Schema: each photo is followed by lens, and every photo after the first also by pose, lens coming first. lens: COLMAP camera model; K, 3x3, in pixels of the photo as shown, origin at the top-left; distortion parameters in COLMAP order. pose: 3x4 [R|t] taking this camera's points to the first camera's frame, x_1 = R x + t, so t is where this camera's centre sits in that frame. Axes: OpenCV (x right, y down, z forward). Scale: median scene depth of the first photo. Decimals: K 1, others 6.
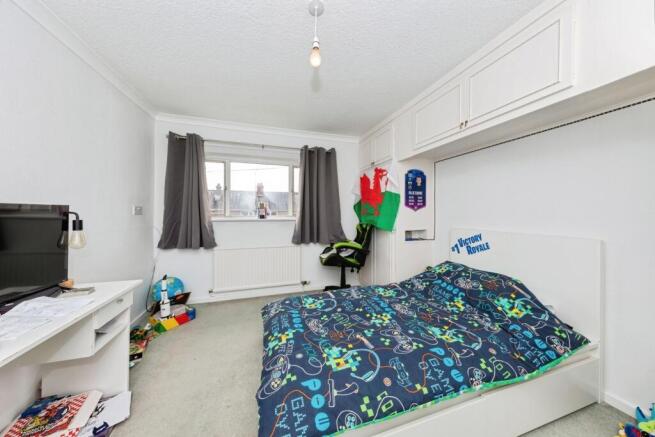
lens RADIAL K [[207.3, 0, 327.2], [0, 207.3, 213.3], [0, 0, 1]] dist [0.006862, -0.000429]
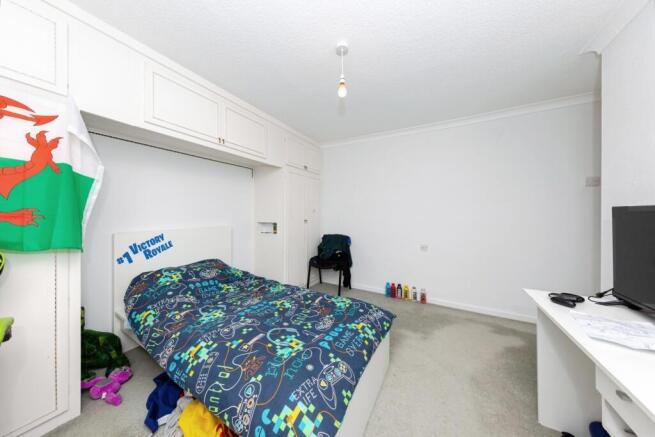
lens RADIAL K [[207.3, 0, 326.7], [0, 207.3, 213.8], [0, 0, 1]] dist [0.006862, -0.000429]
pose [[-0.682783, -0.003426, 0.730613, -1.095792], [-0.000095, 0.999989, 0.004600, -0.004108], [-0.730621, 0.003072, -0.682776, 2.304067]]
